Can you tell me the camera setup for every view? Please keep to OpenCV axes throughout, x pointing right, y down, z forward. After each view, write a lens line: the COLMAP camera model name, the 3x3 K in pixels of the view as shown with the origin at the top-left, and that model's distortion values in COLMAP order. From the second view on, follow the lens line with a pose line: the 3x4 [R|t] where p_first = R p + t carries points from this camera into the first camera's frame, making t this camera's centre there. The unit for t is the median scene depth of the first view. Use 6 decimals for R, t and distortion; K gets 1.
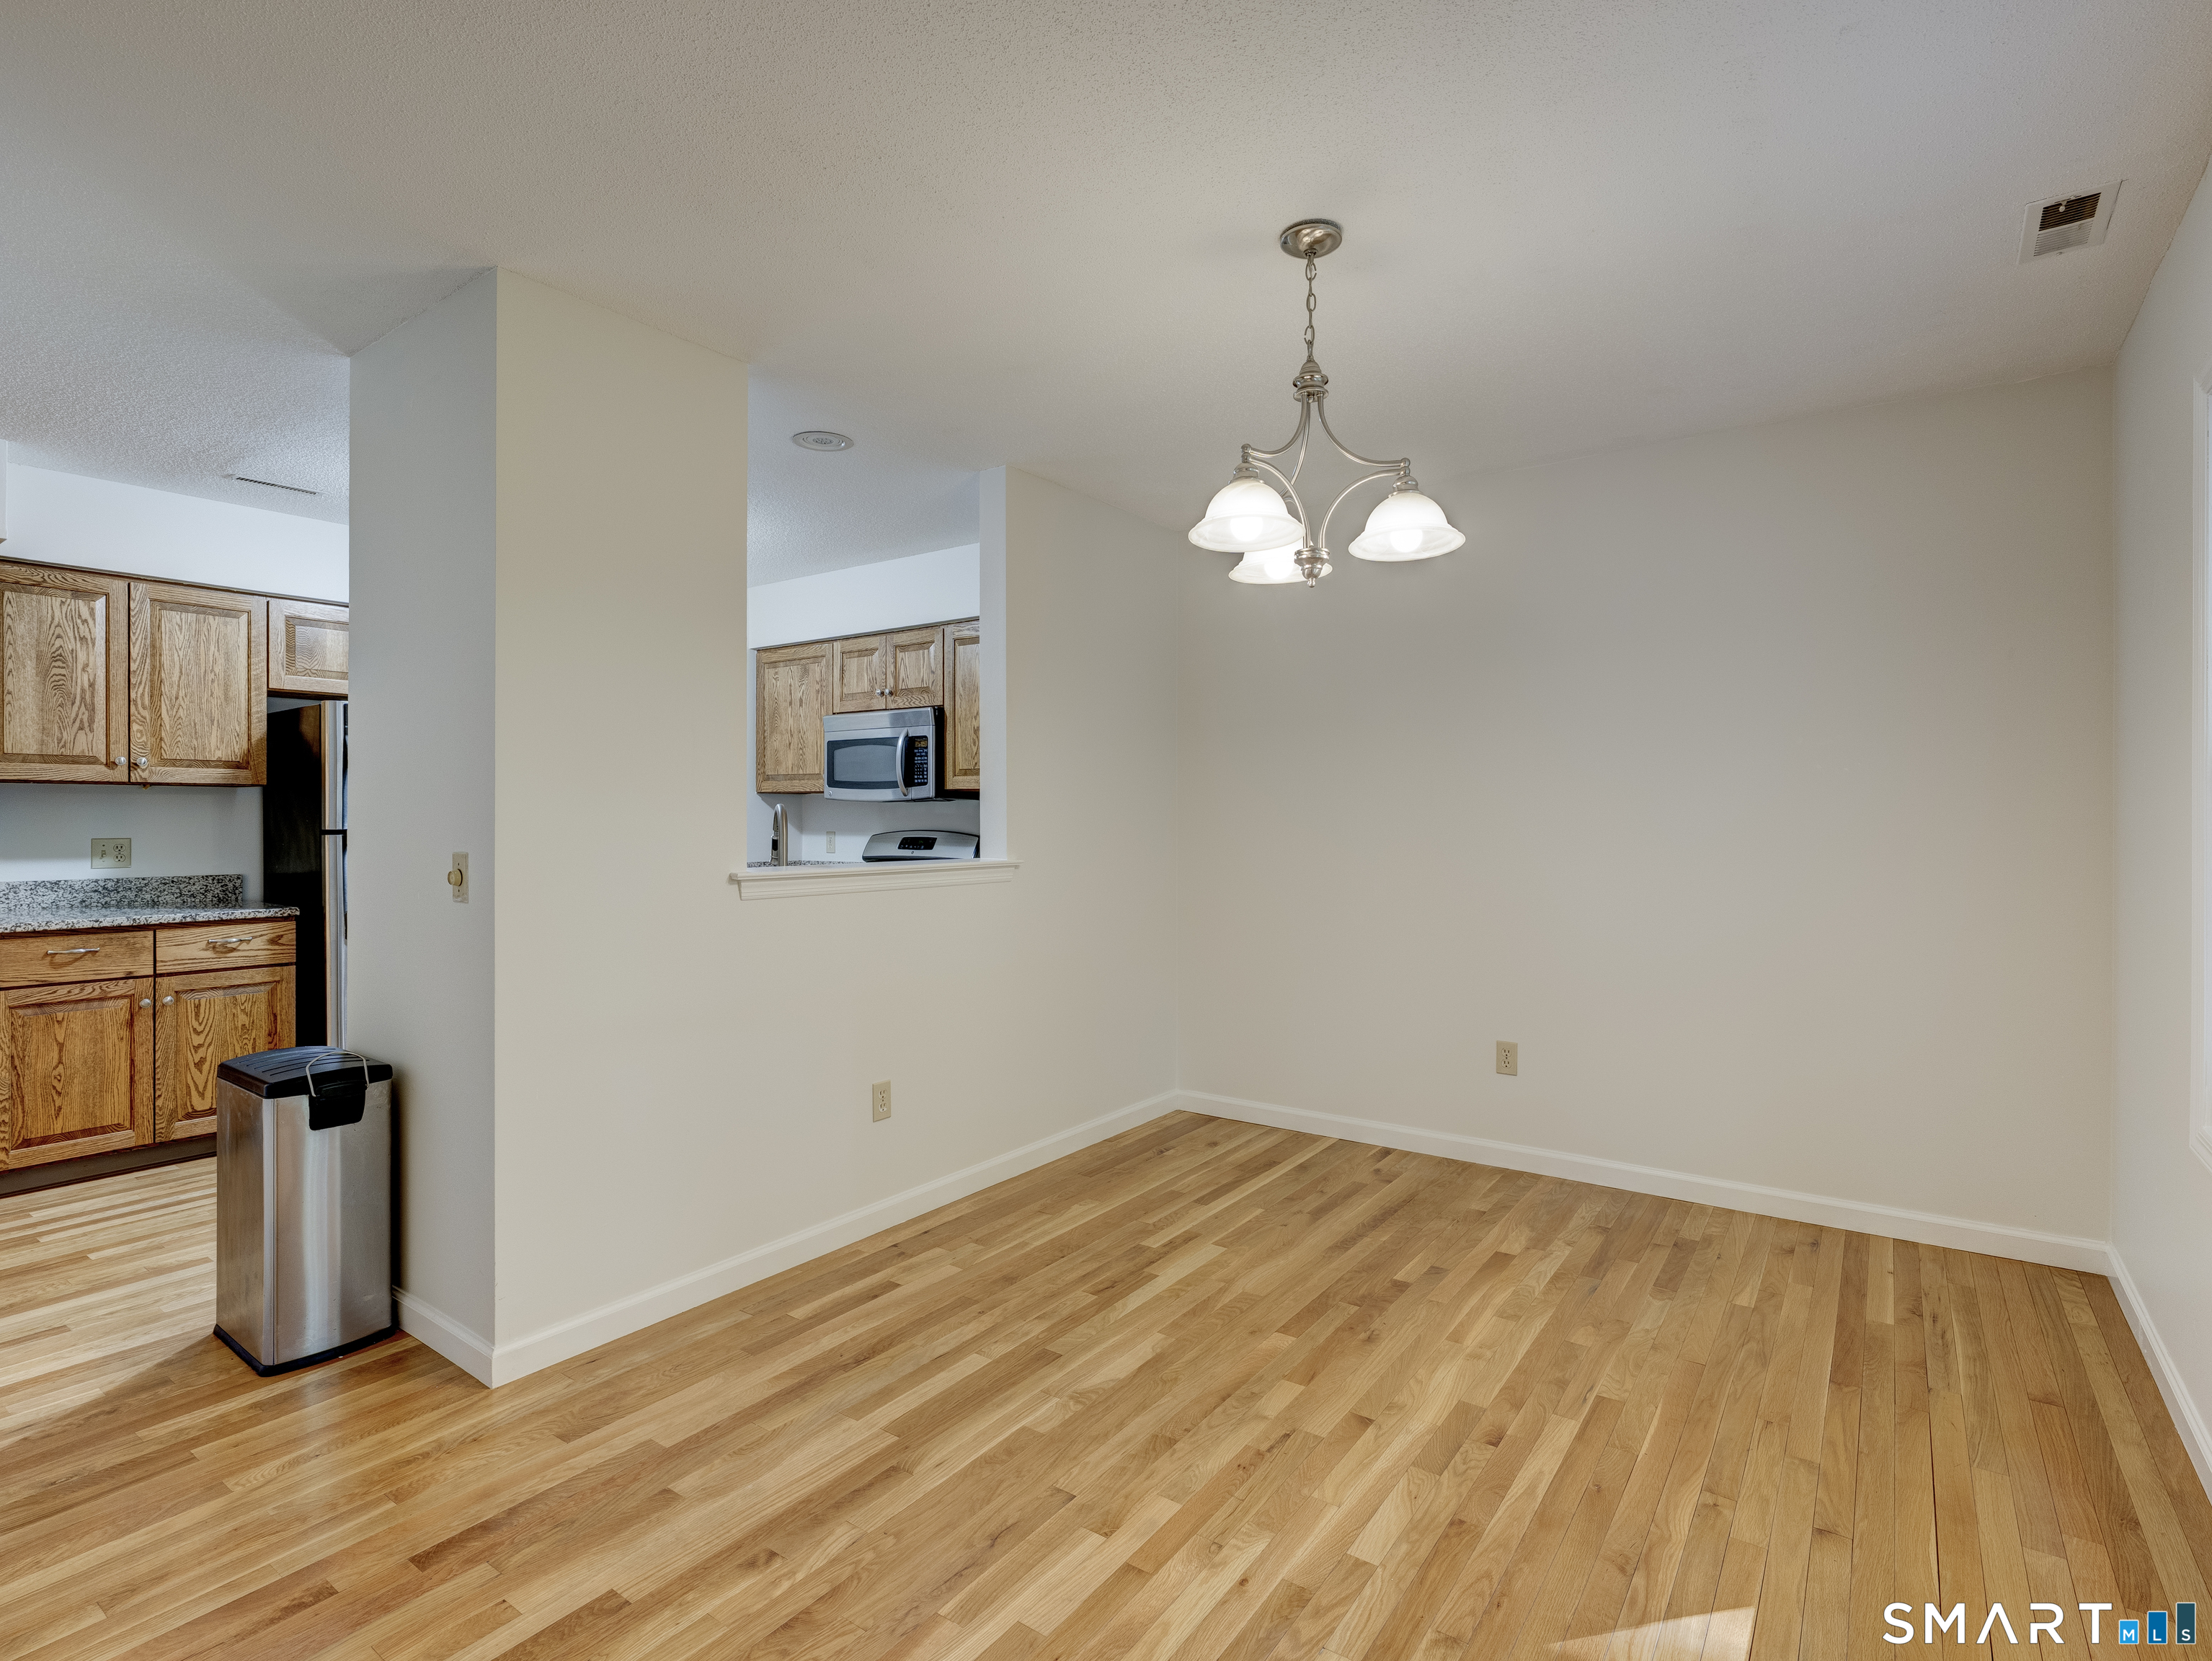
lens RADIAL K [[1088.0, 0, 1067.4], [0, 1088.0, 819.7], [0, 0, 1]] dist [-0.004742, 0.000484]
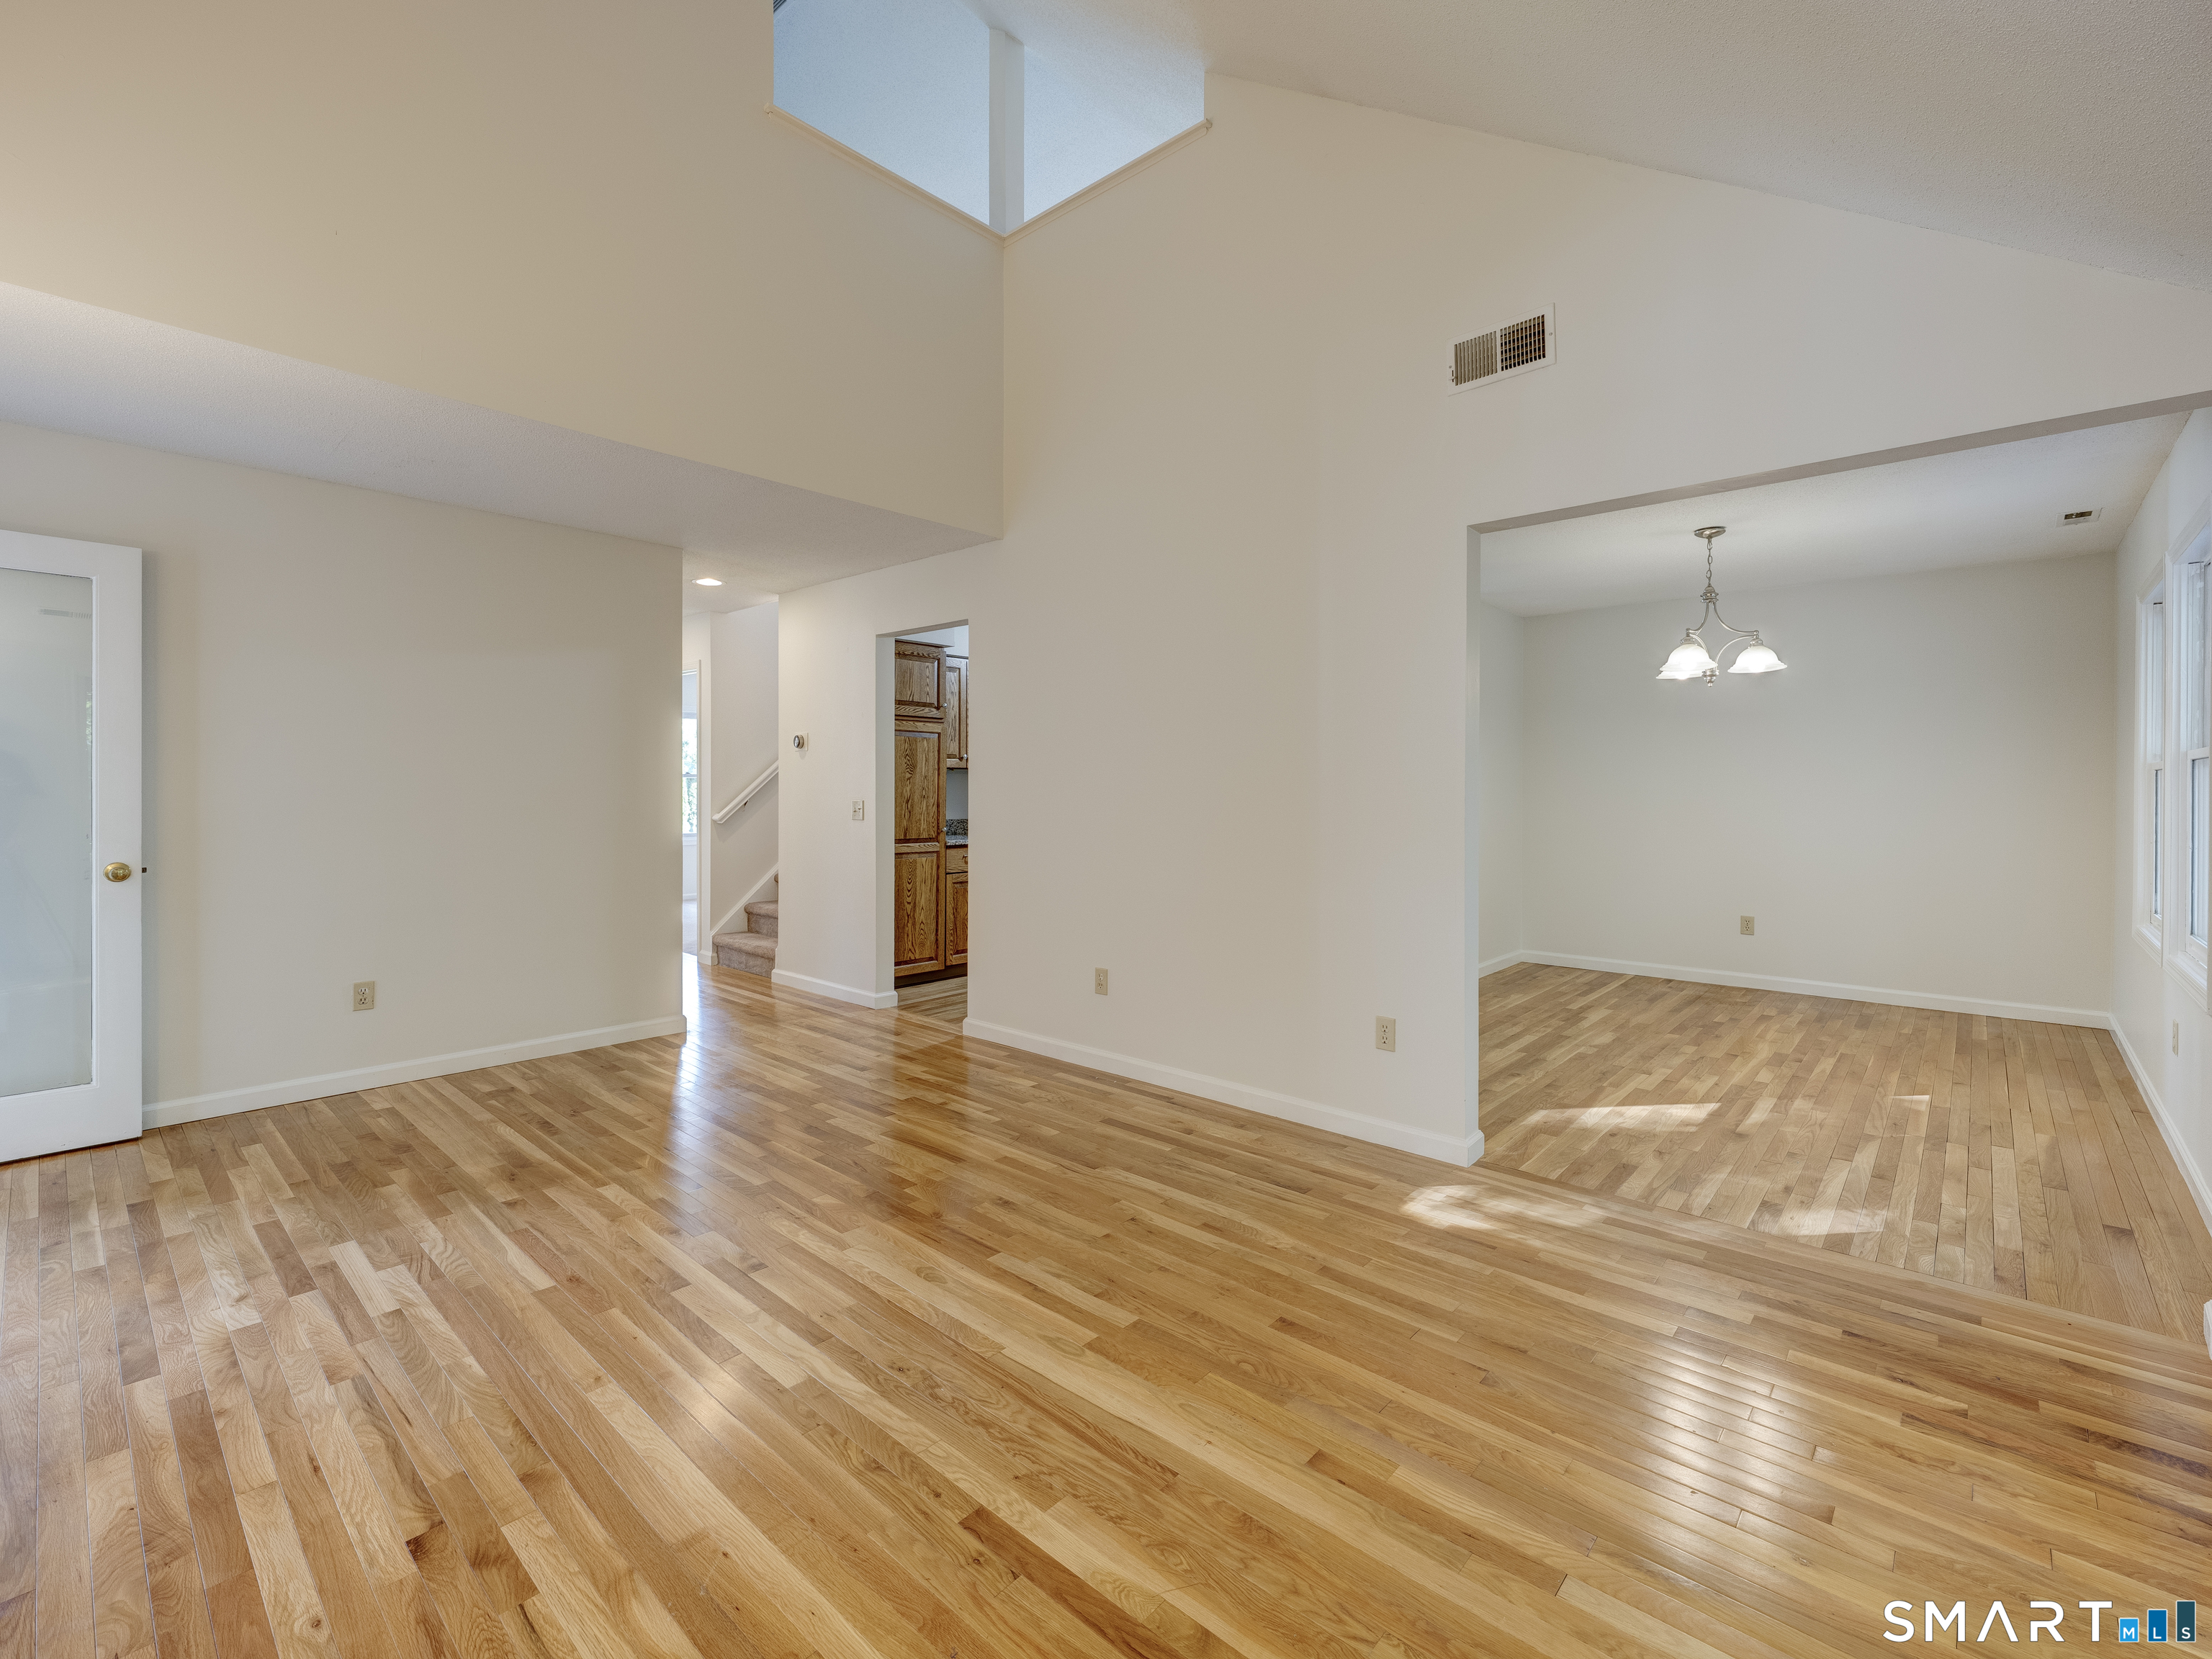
lens RADIAL K [[964.1, 0, 1096.6], [0, 964.1, 791.7], [0, 0, 1]] dist [-0.001287, 0.000072]
pose [[0.995604, 0.001981, -0.093644, -0.516408], [-0.001492, 0.999985, 0.005291, -0.002845], [0.093653, -0.005128, 0.995592, -0.670935]]
